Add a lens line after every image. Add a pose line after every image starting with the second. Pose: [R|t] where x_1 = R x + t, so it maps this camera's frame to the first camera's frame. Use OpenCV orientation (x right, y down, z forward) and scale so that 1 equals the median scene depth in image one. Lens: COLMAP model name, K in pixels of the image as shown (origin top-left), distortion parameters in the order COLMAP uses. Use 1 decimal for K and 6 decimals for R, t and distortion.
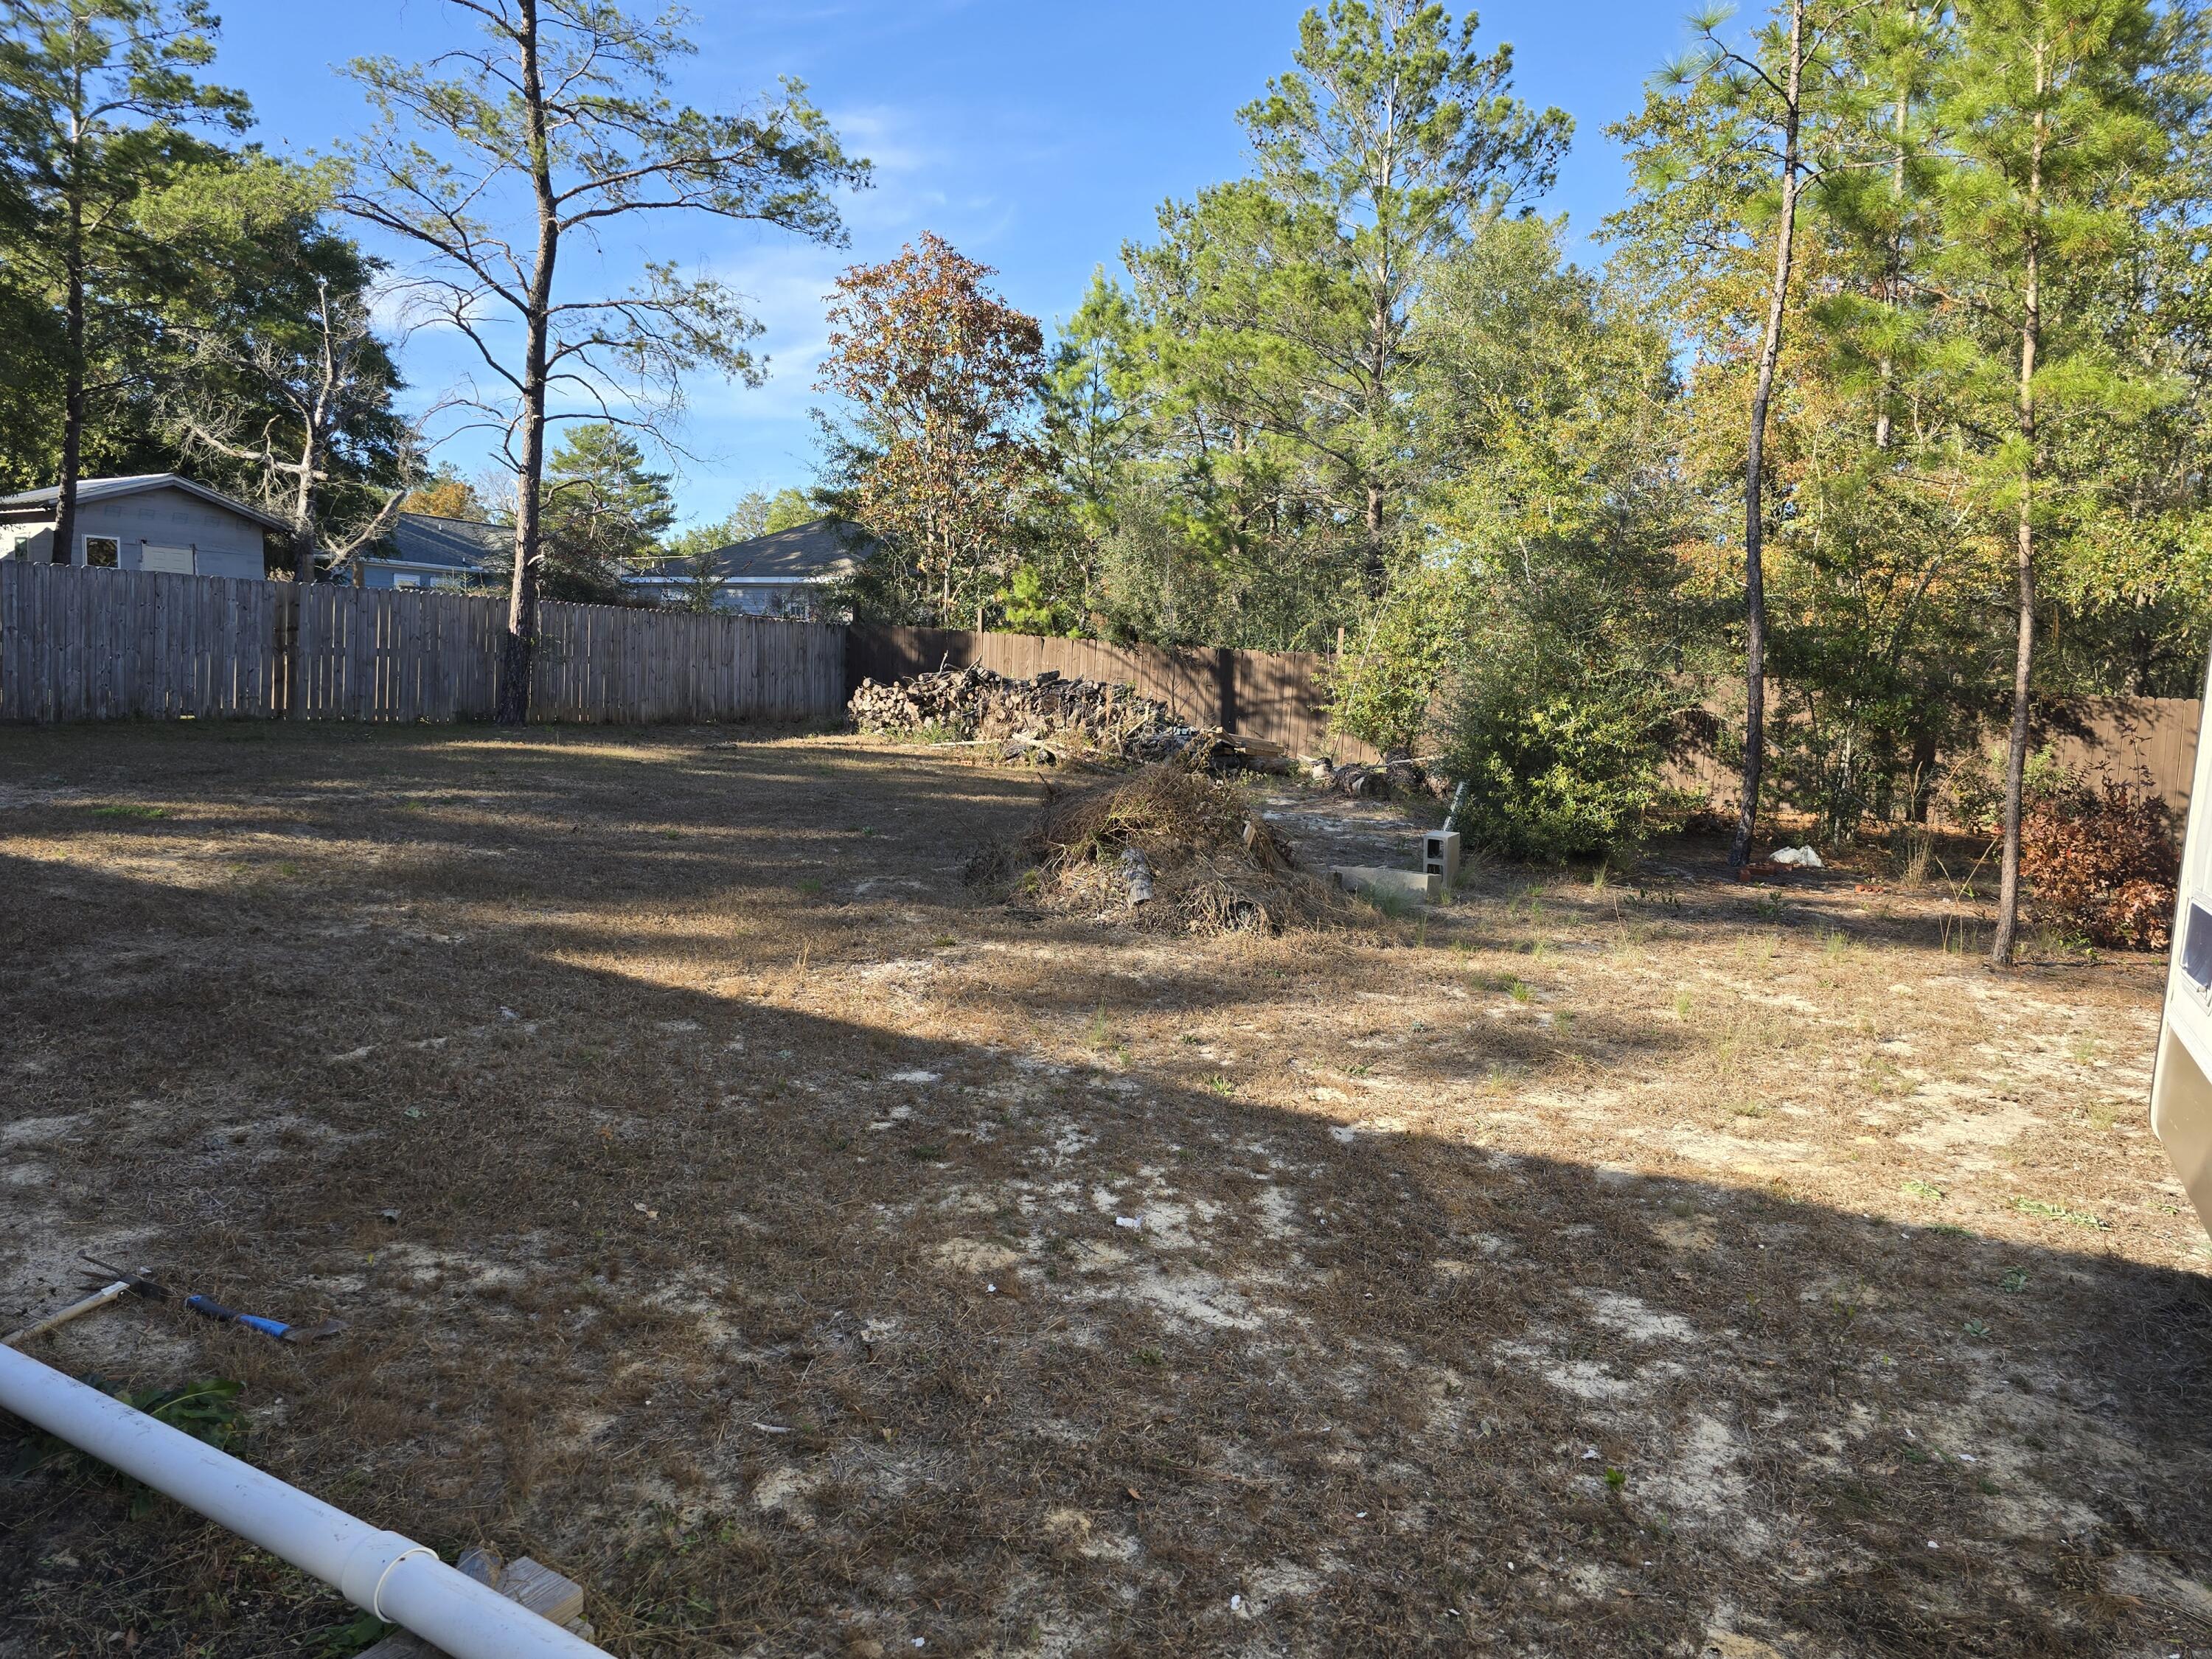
lens RADIAL K [[1455.3, 0, 1119.3], [0, 1455.3, 855.0], [0, 0, 1]] dist [0.060049, -0.047492]
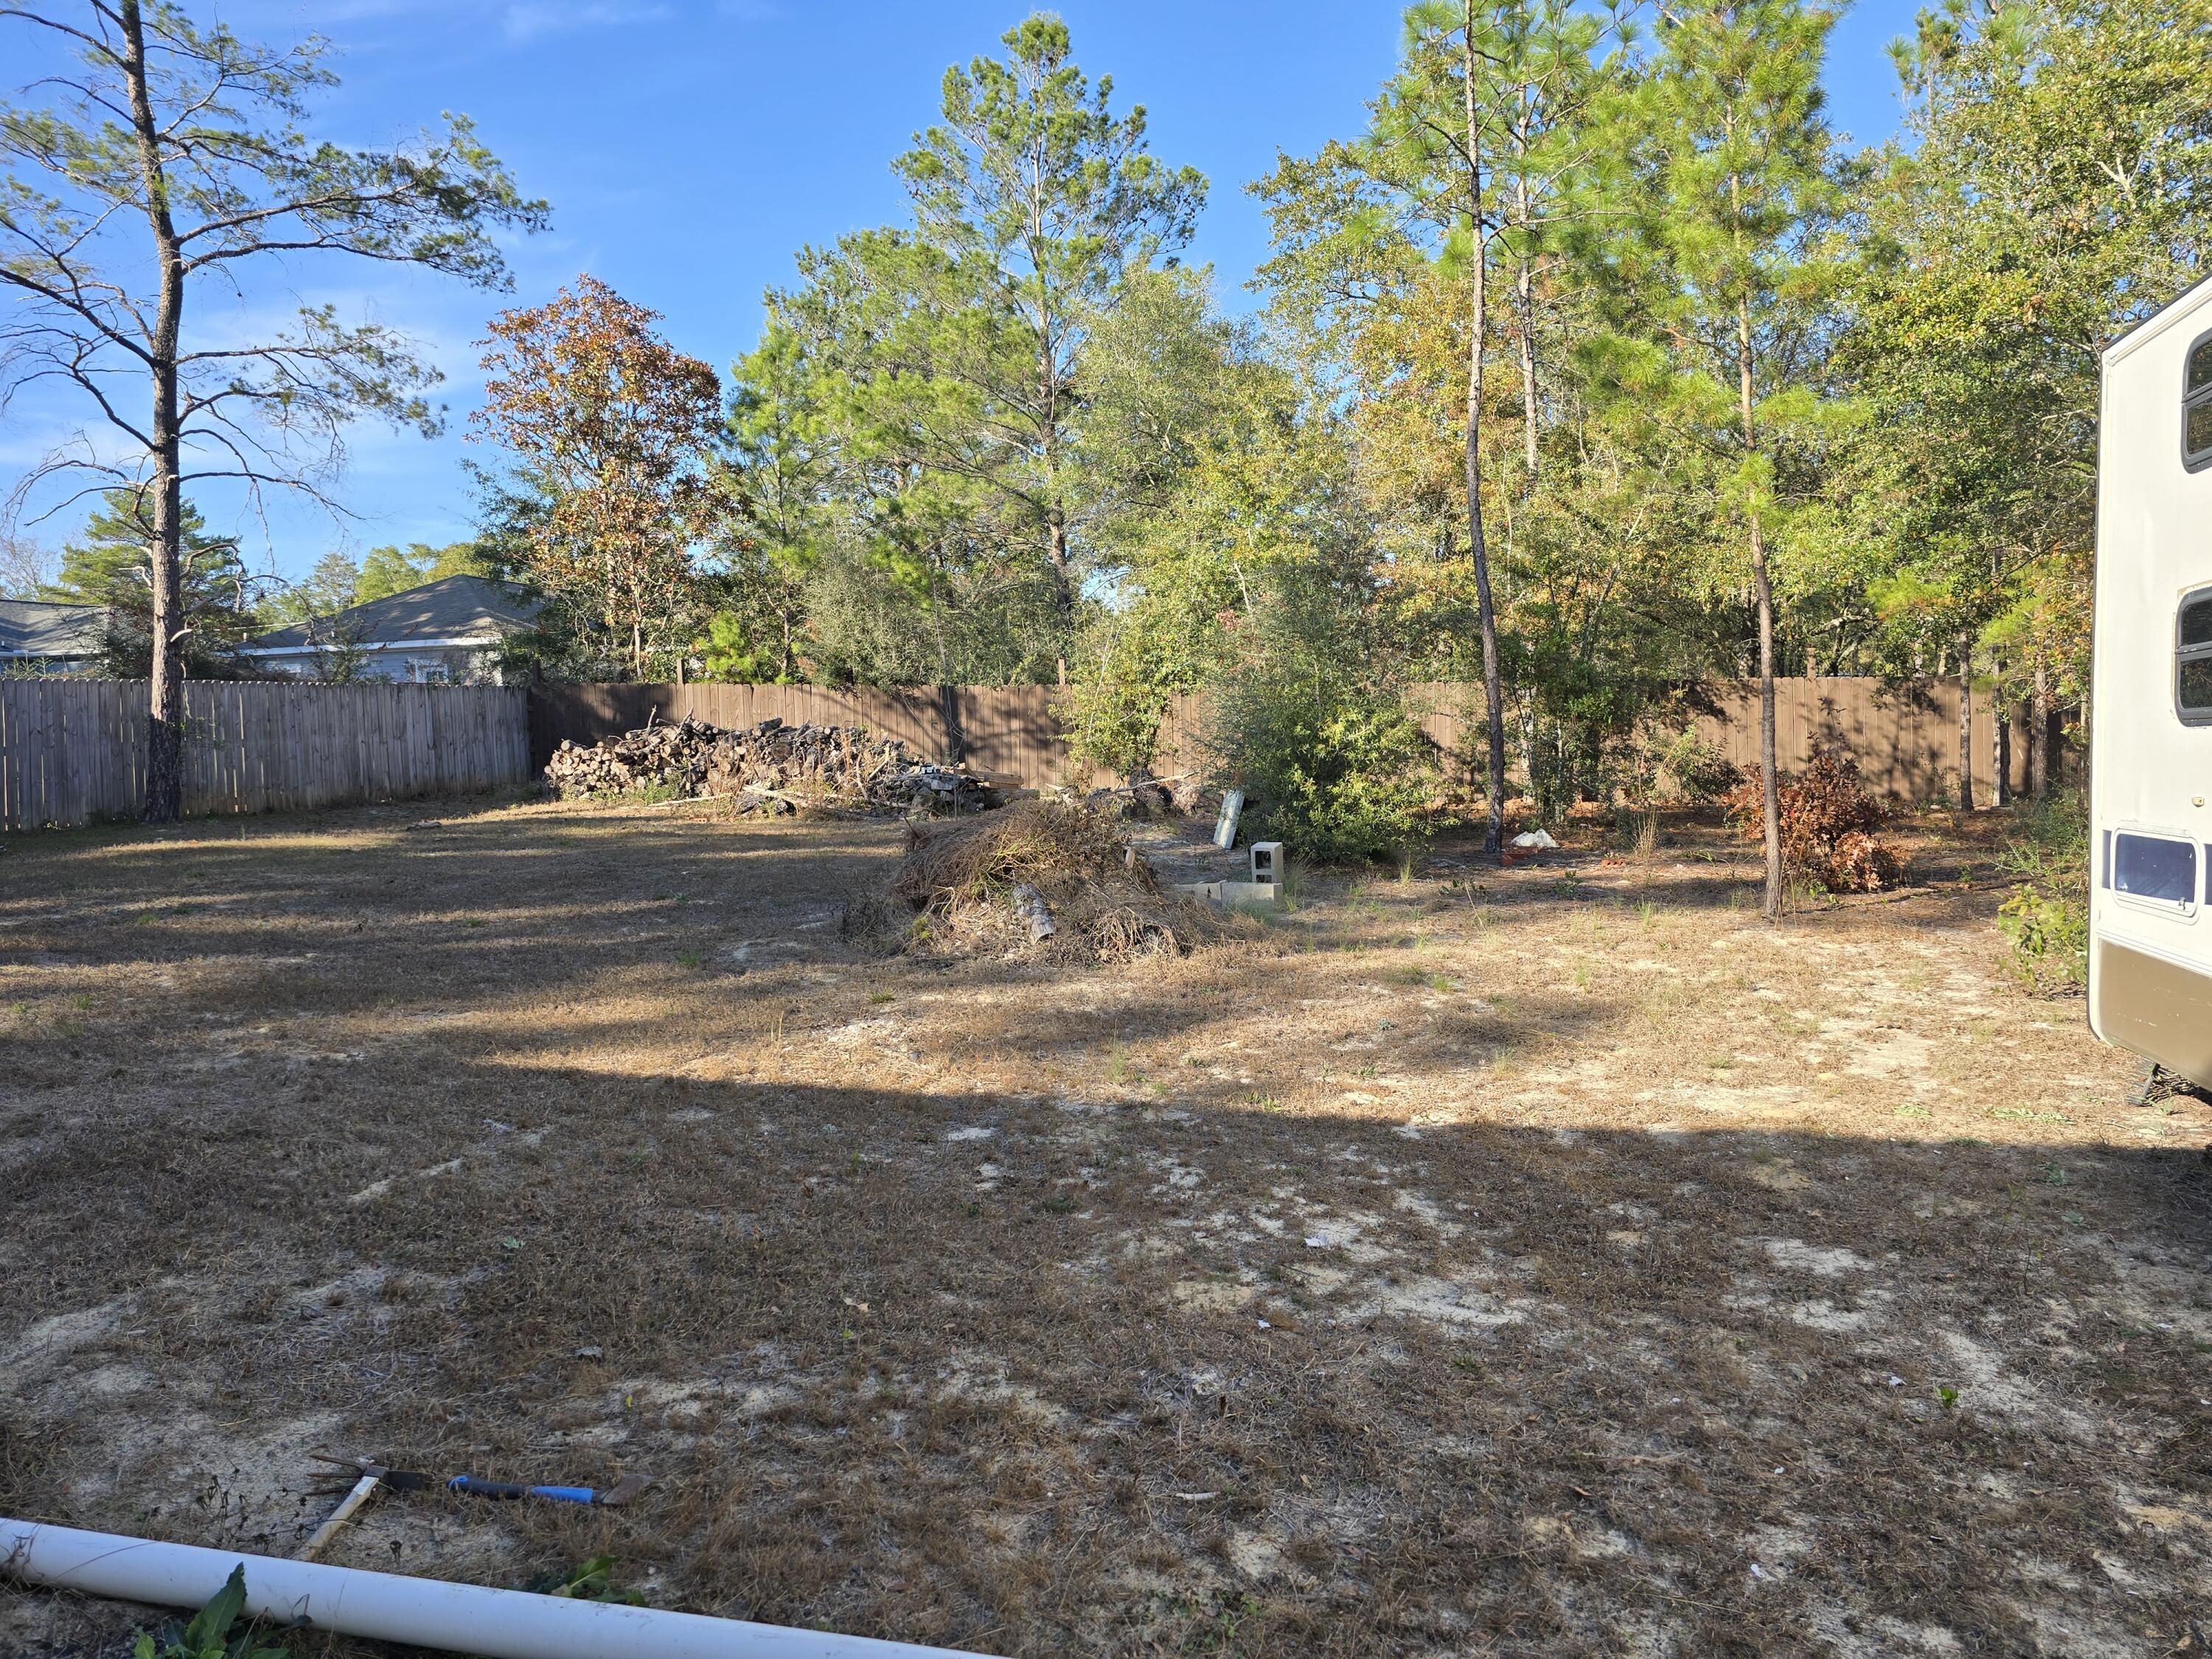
lens RADIAL K [[1455.3, 0, 1110.2], [0, 1455.3, 824.6], [0, 0, 1]] dist [0.060049, -0.047492]
pose [[0.968553, -0.085286, 0.233732, -0.074892], [0.095784, 0.994824, -0.033919, -0.002767], [-0.229630, 0.055240, 0.971709, 0.009232]]
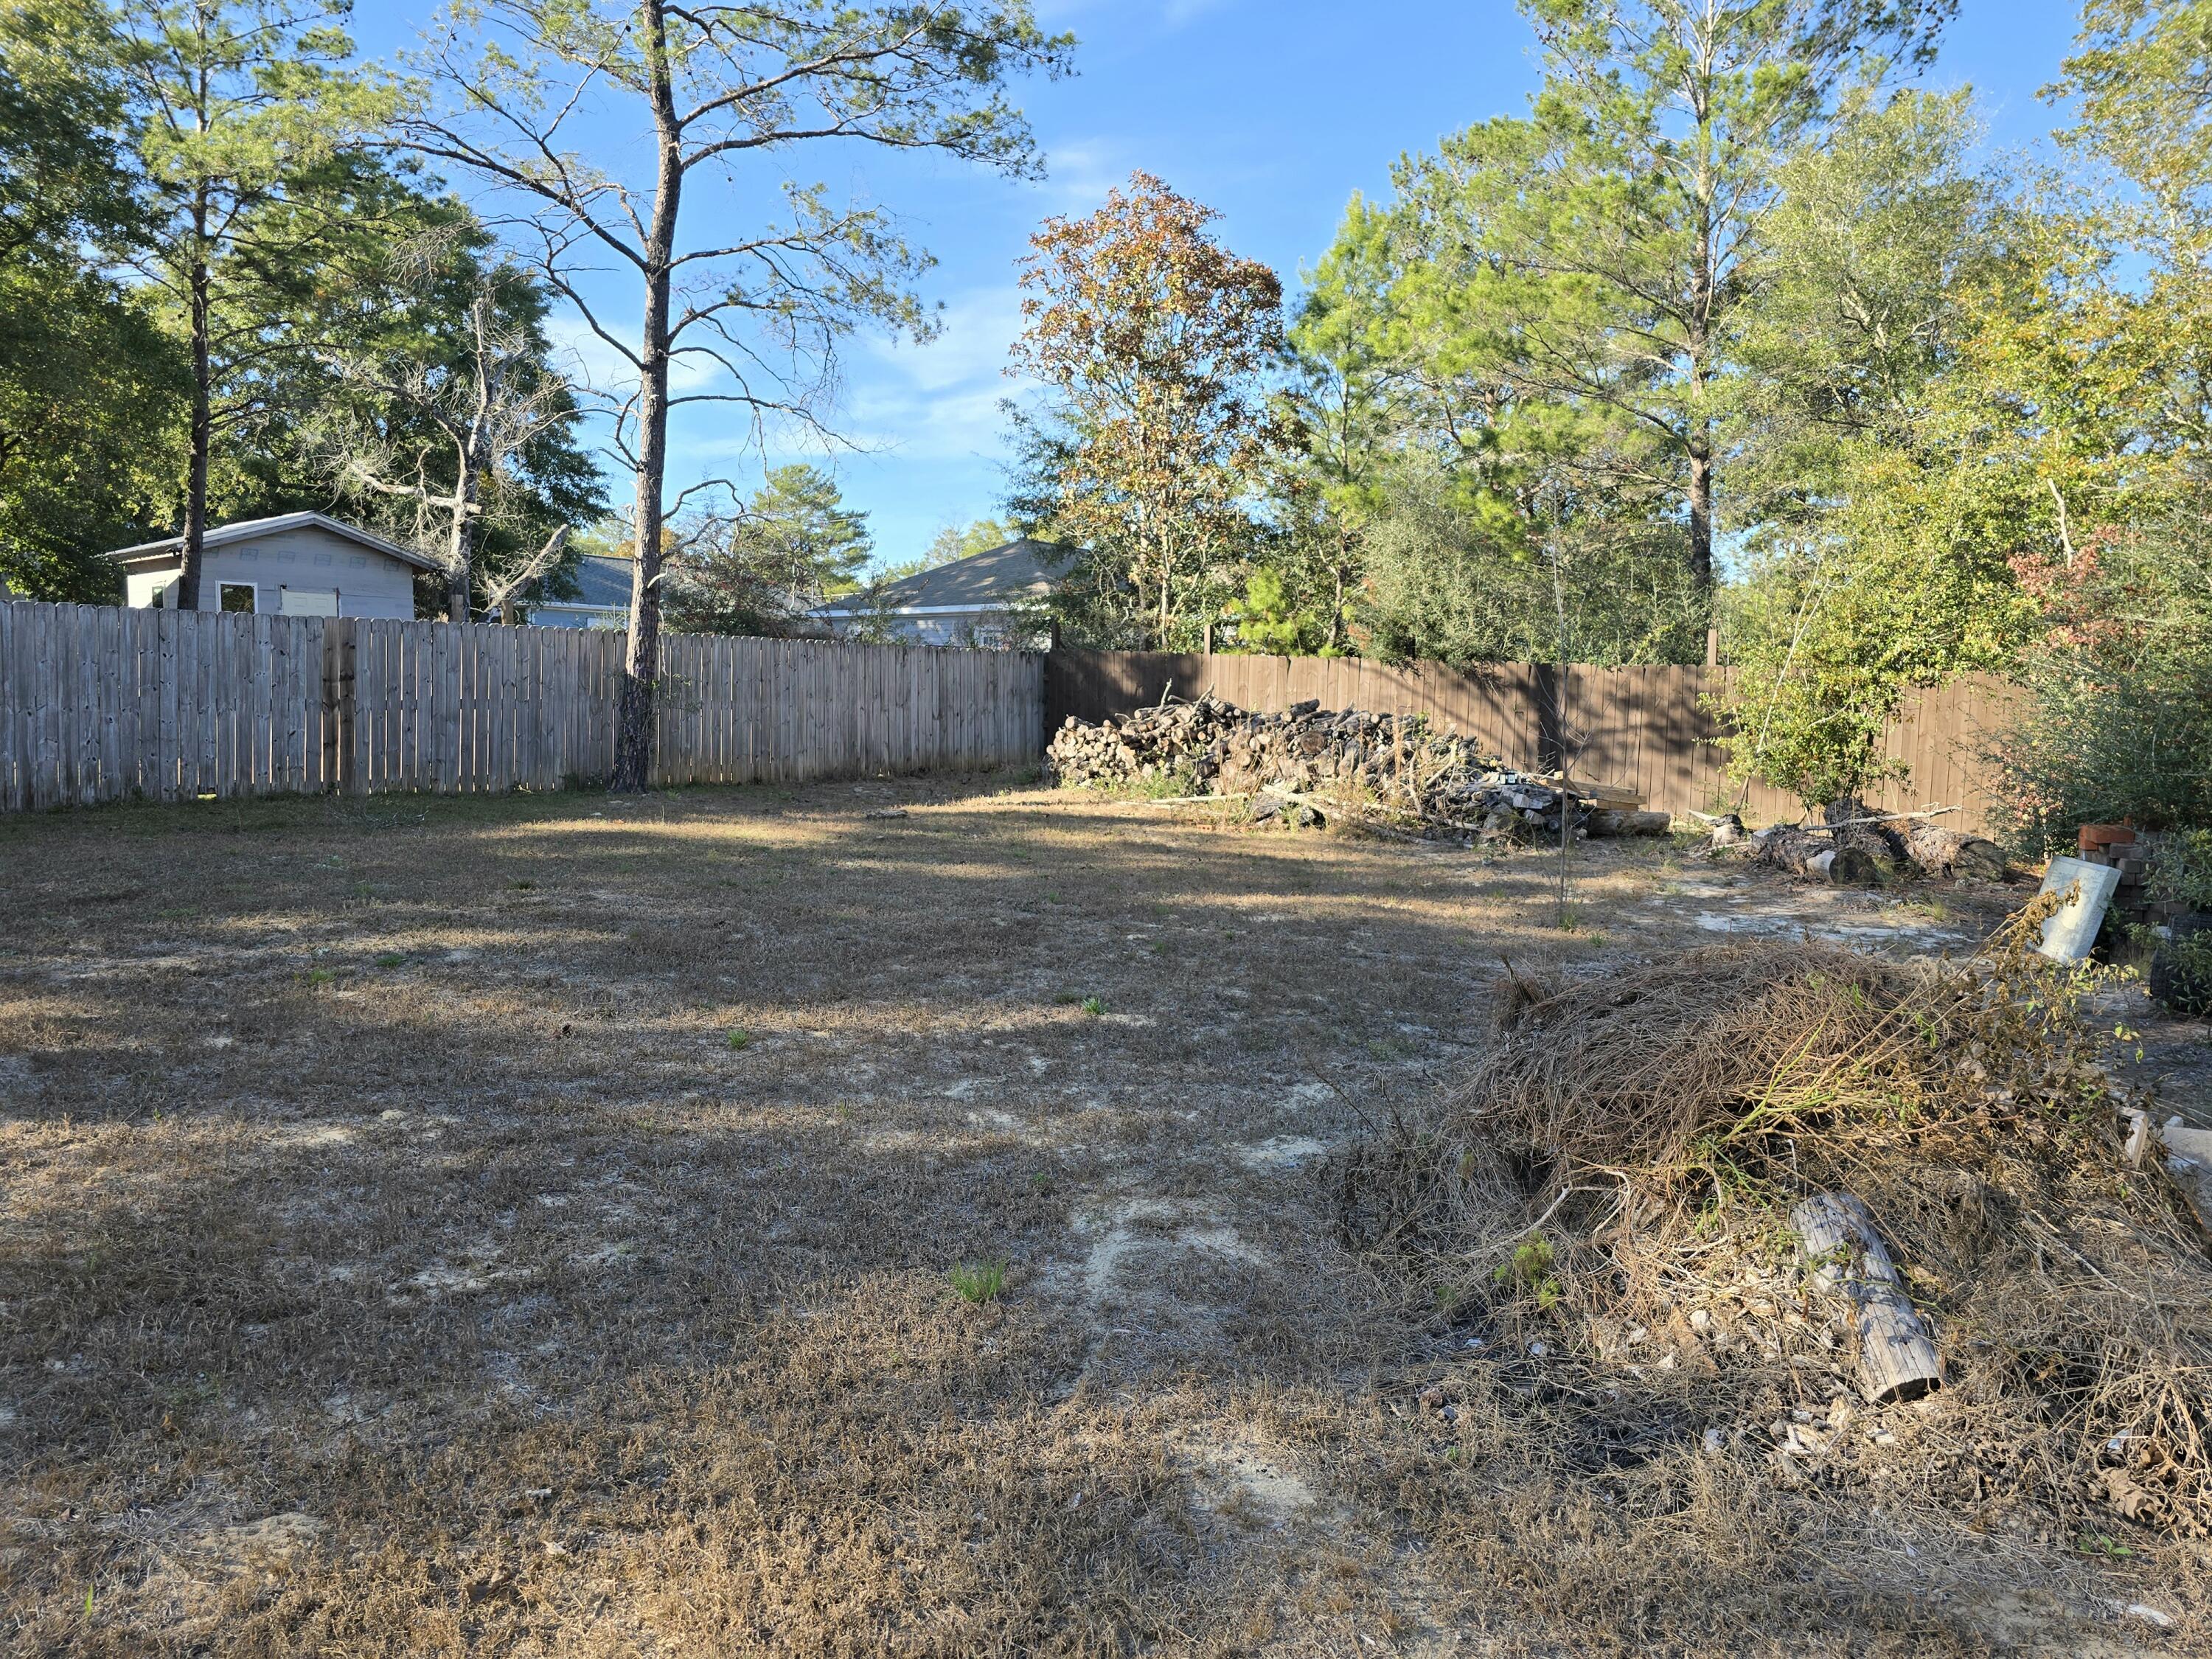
lens RADIAL K [[1455.3, 0, 1095.4], [0, 1455.3, 826.9], [0, 0, 1]] dist [0.060049, -0.047492]
pose [[0.988876, -0.015343, -0.147946, -0.054259], [0.009932, 0.999257, -0.037239, -0.039547], [0.148408, 0.035355, 0.988294, 0.277850]]
